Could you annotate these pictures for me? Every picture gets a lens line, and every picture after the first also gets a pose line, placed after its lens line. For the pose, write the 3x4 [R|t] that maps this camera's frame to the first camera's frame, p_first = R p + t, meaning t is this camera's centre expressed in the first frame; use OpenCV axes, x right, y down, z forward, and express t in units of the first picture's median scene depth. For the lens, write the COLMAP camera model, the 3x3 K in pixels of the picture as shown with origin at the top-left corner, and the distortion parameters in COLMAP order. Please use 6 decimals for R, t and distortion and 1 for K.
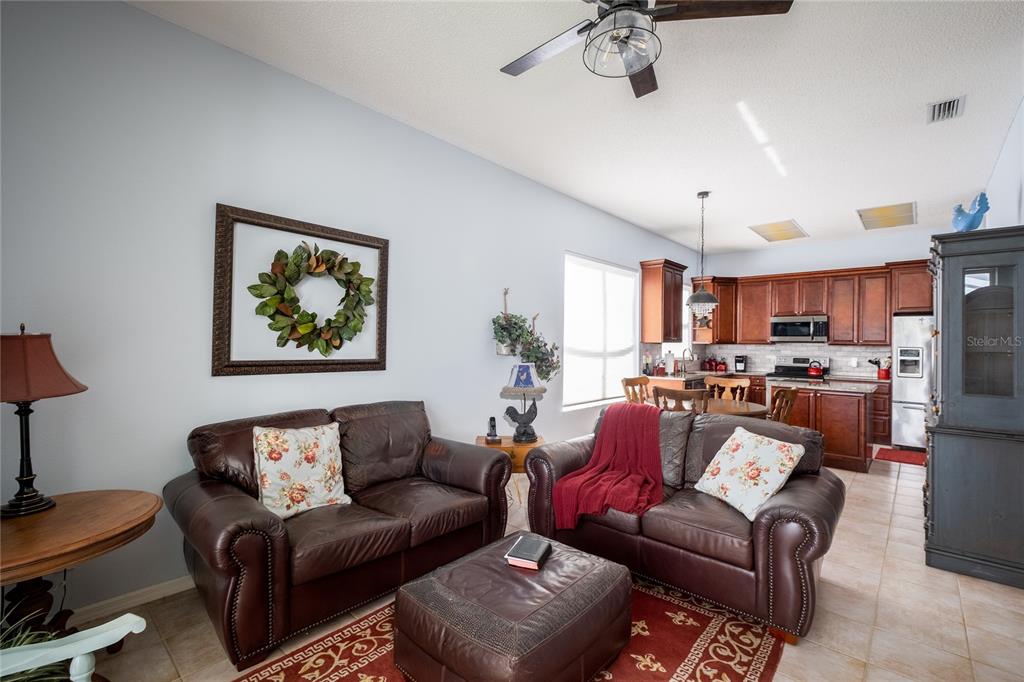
lens RADIAL K [[448.1, 0, 515.4], [0, 448.1, 338.7], [0, 0, 1]] dist [0.004011, -0.005181]
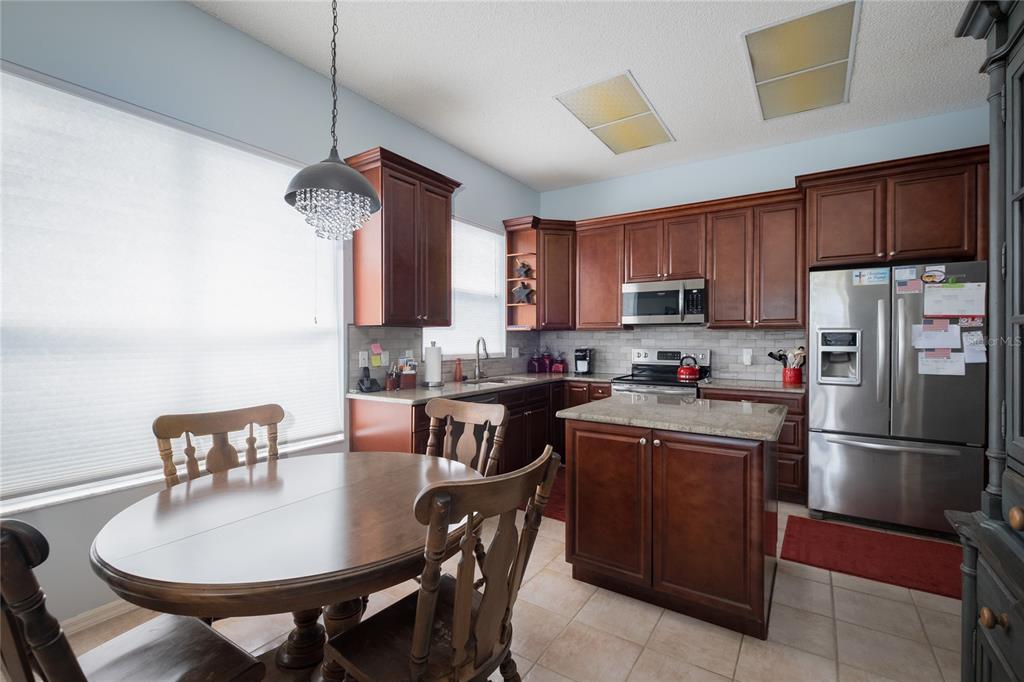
lens RADIAL K [[448.1, 0, 513.9], [0, 448.1, 339.0], [0, 0, 1]] dist [0.004011, -0.005181]
pose [[0.988886, -0.012116, 0.148178, 0.405635], [0.010559, 0.999881, 0.011287, 0.020882], [-0.148297, -0.009597, 0.988896, 0.512646]]
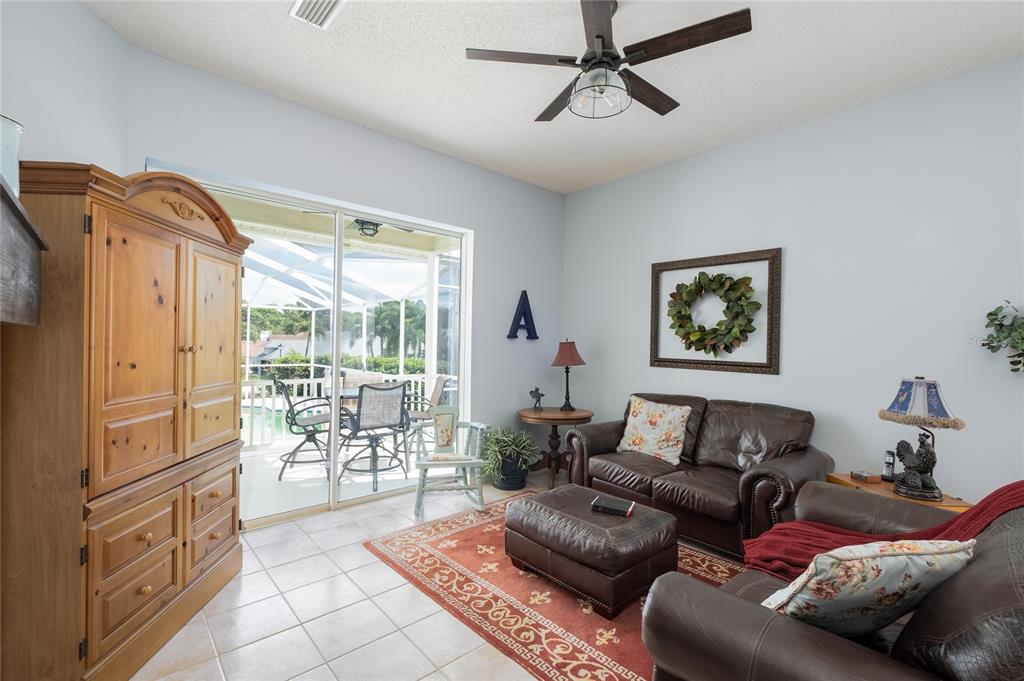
lens RADIAL K [[448.1, 0, 513.6], [0, 448.1, 342.6], [0, 0, 1]] dist [0.004011, -0.005181]
pose [[-0.105246, -0.011747, -0.994377, 0.445881], [-0.007871, 0.999909, -0.010979, 0.007016], [0.994415, 0.006672, -0.105329, 0.279422]]
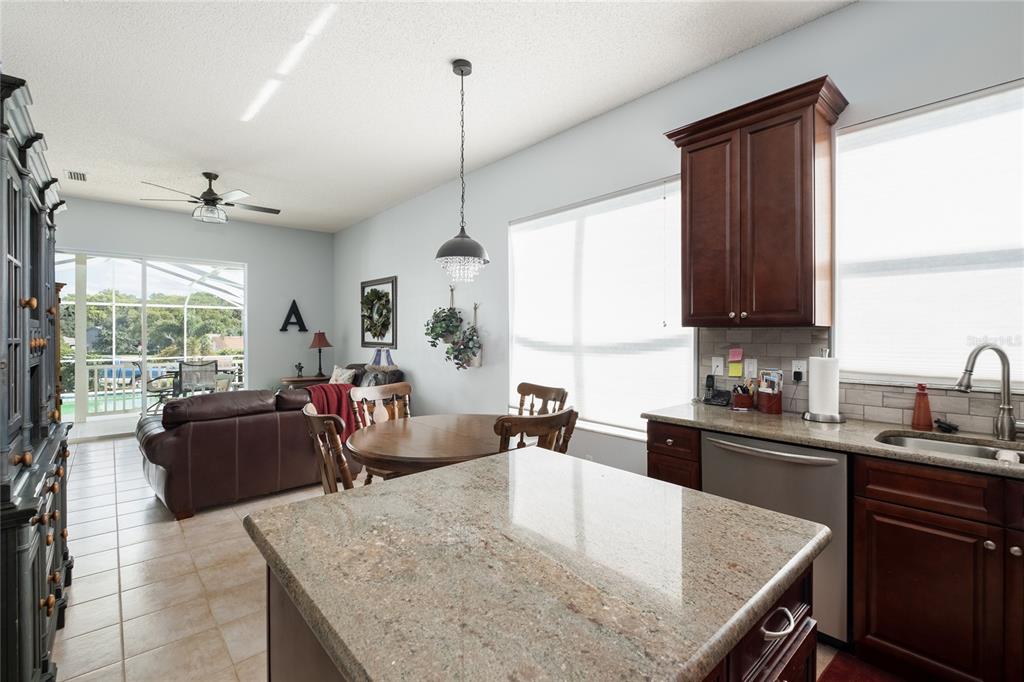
lens RADIAL K [[448.1, 0, 510.9], [0, 448.1, 333.4], [0, 0, 1]] dist [0.004011, -0.005181]
pose [[-0.106250, -0.011501, -0.994273, 0.792334], [0.010652, 0.999863, -0.012704, 0.019144], [0.994282, -0.011940, -0.106113, 0.910074]]
